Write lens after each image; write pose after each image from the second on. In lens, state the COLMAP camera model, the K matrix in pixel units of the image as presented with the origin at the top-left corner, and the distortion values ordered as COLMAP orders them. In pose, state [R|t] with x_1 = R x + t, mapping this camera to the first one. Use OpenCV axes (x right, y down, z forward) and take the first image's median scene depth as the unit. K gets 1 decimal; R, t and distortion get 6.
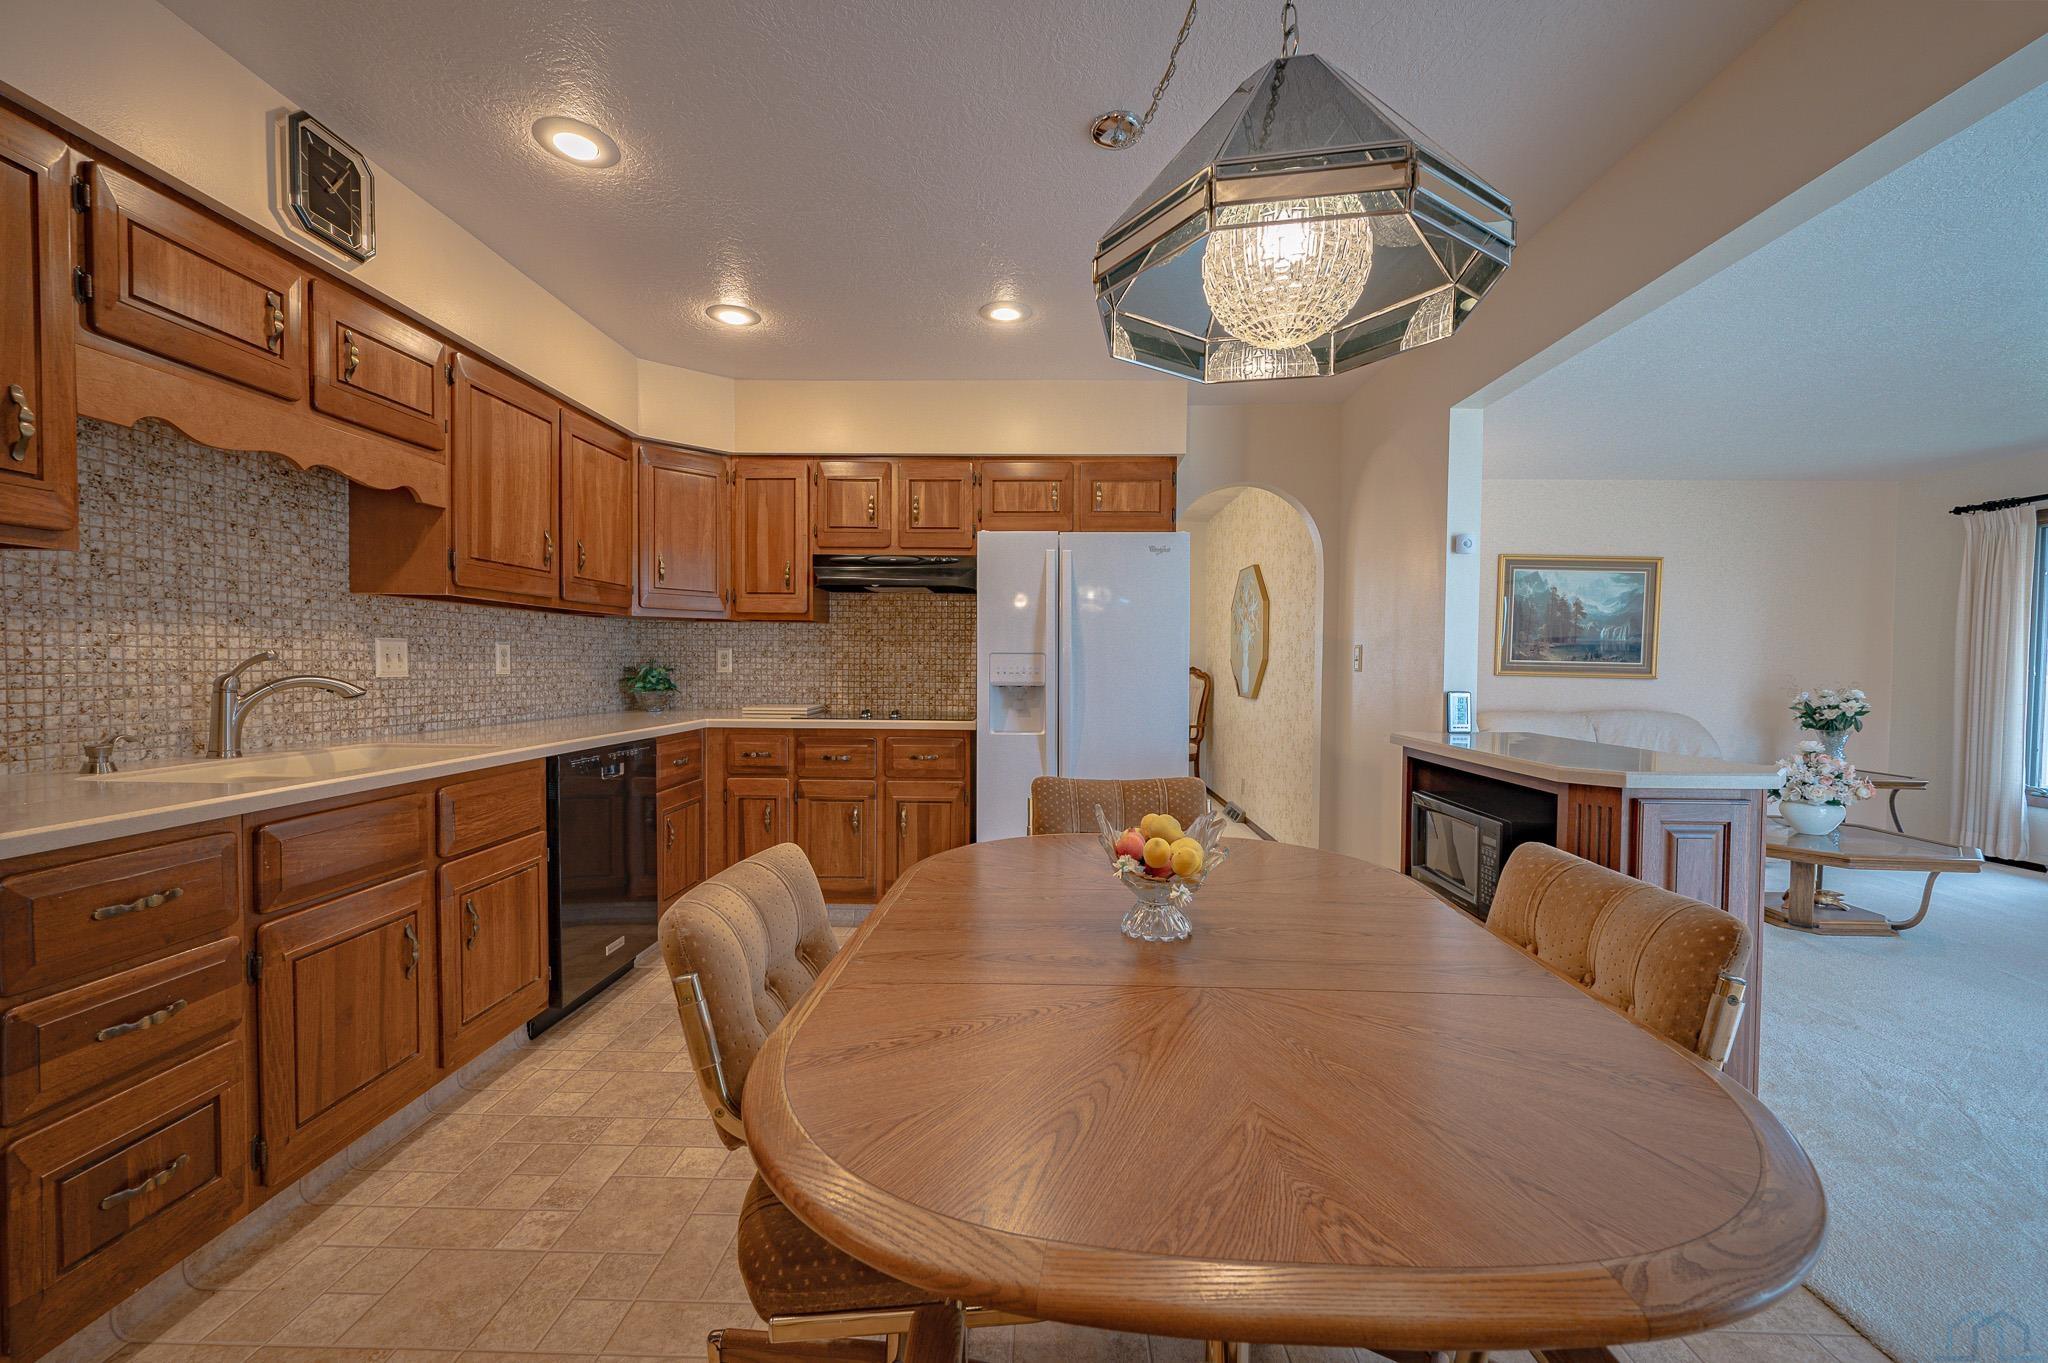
lens RADIAL K [[809.8, 0, 1029.5], [0, 809.8, 686.3], [0, 0, 1]] dist [-0.000387, -0.000388]
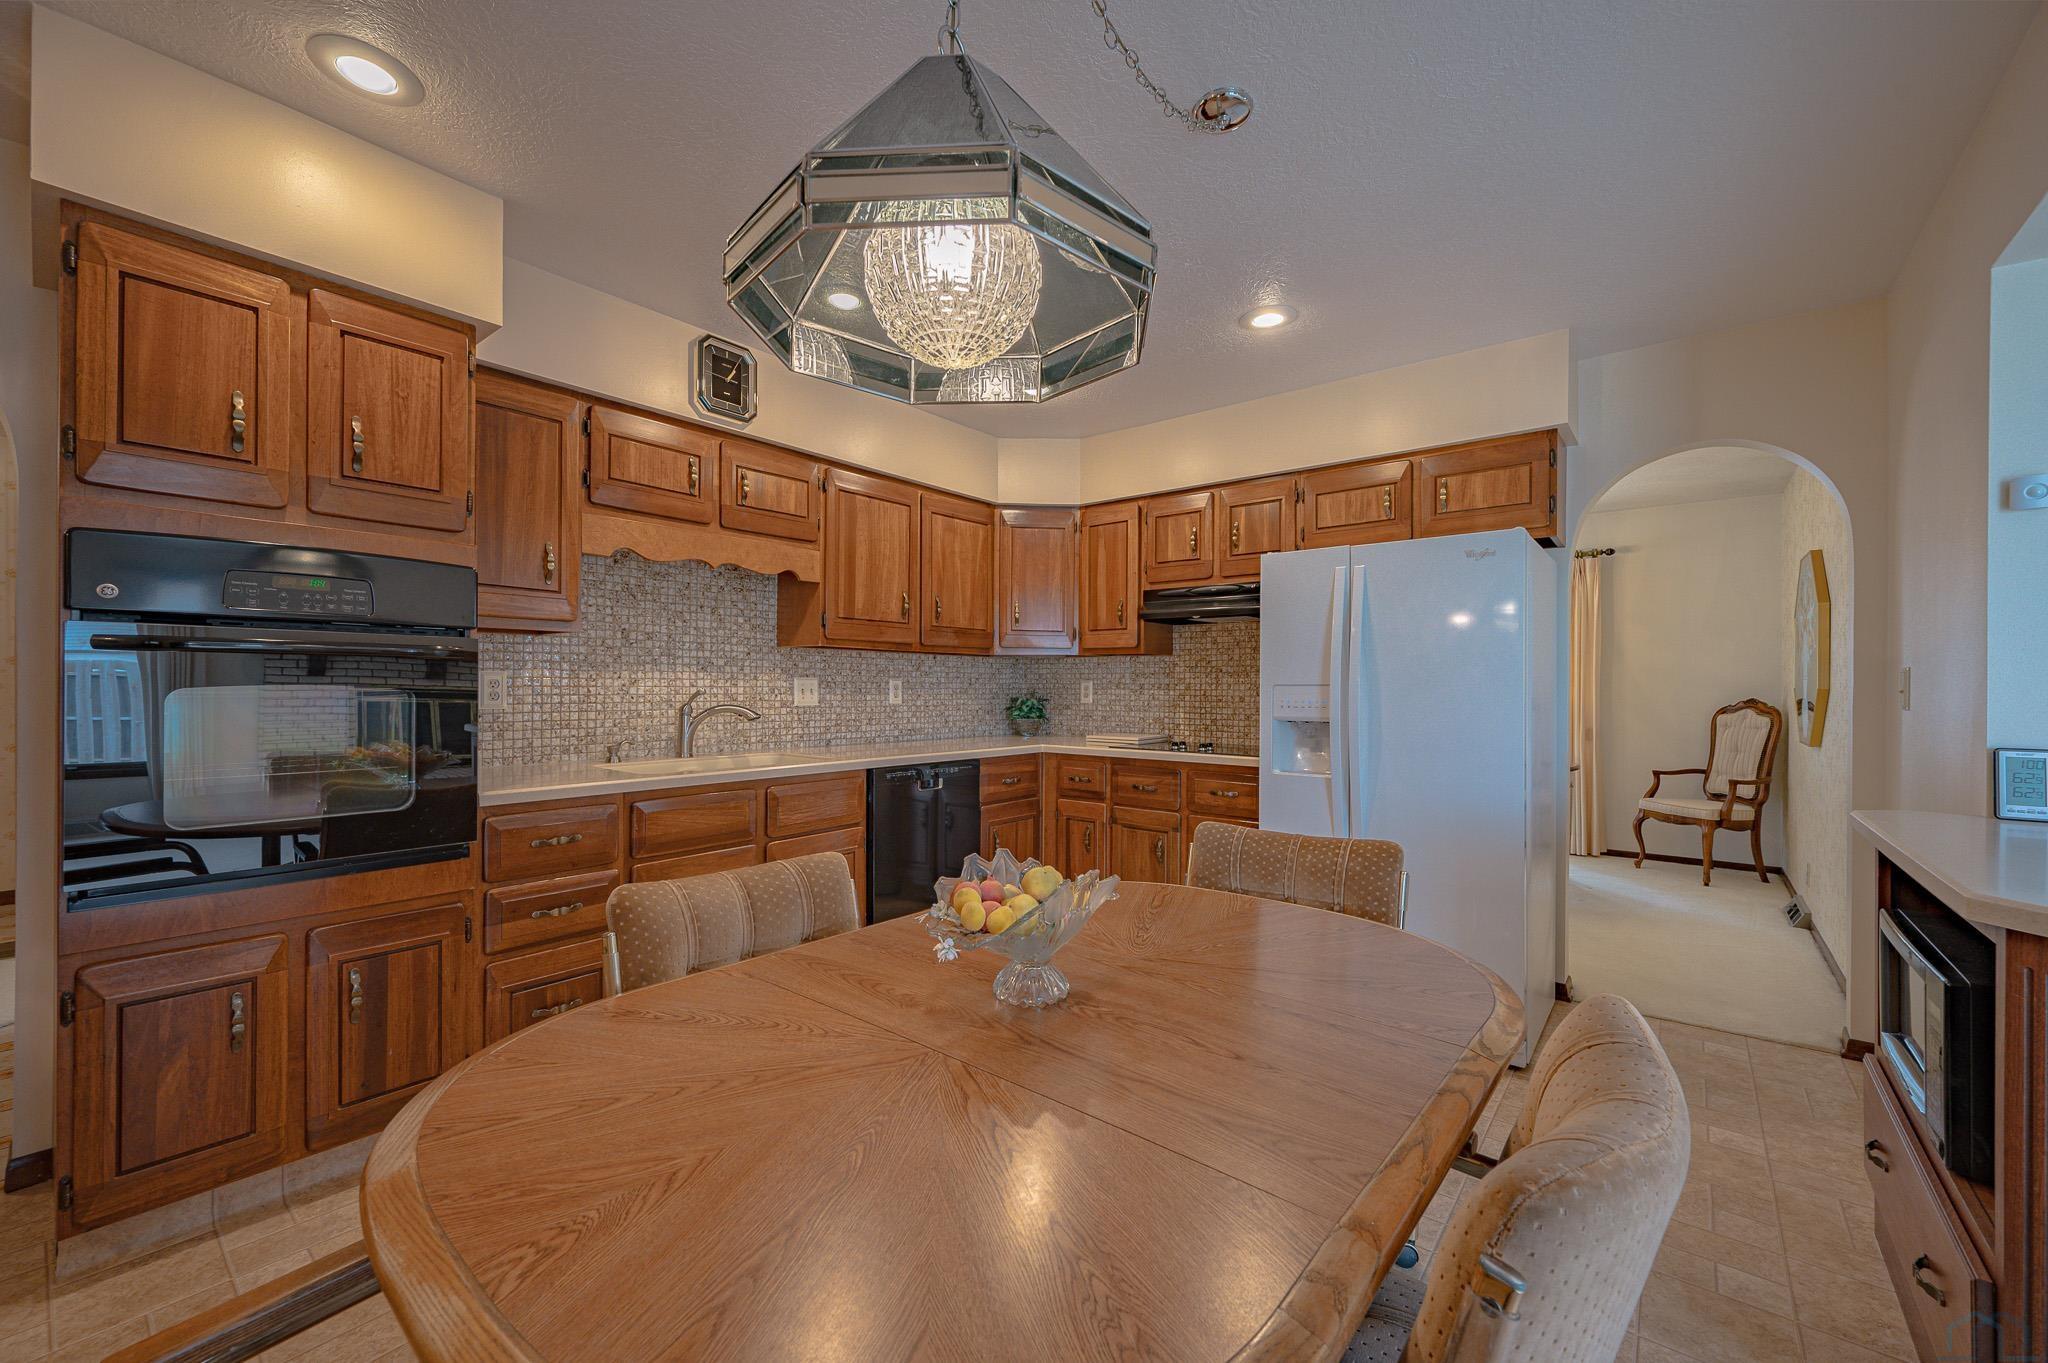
lens RADIAL K [[809.8, 0, 1027.4], [0, 809.8, 690.2], [0, 0, 1]] dist [-0.000387, -0.000388]
pose [[0.793122, -0.001716, -0.609060, 0.292893], [-0.016117, 0.999587, -0.023803, -0.008871], [0.608849, 0.028695, 0.792767, 0.102618]]
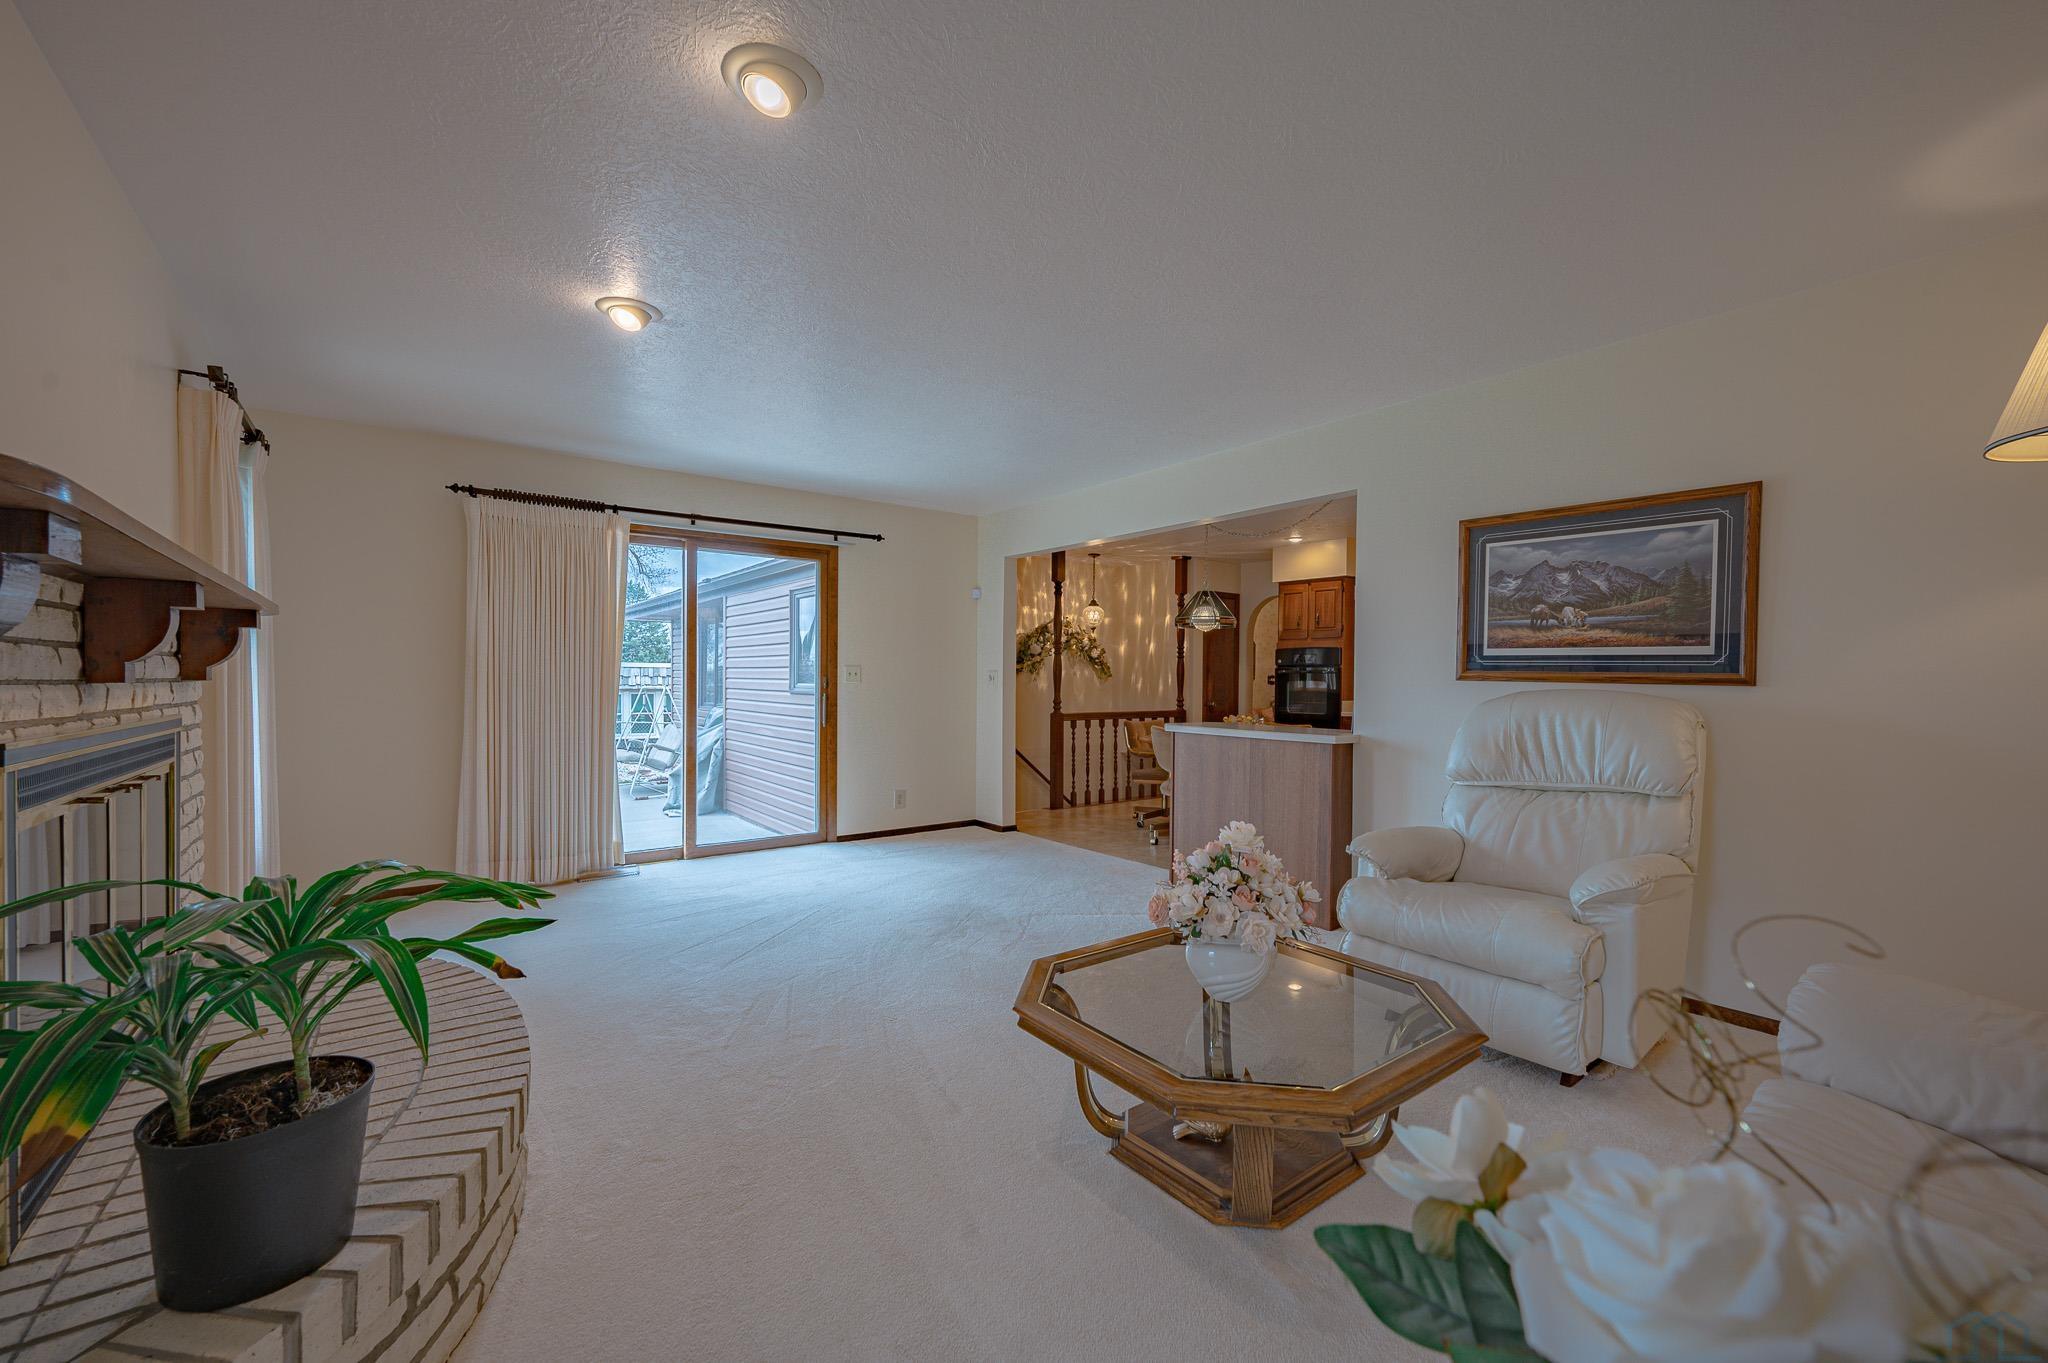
lens RADIAL K [[809.8, 0, 1015.9], [0, 809.8, 691.8], [0, 0, 1]] dist [-0.000387, -0.000388]
pose [[-0.782361, -0.005713, -0.622800, 1.653831], [-0.032645, 0.998960, 0.031845, -0.032864], [0.621970, 0.045246, -0.781733, 1.541385]]
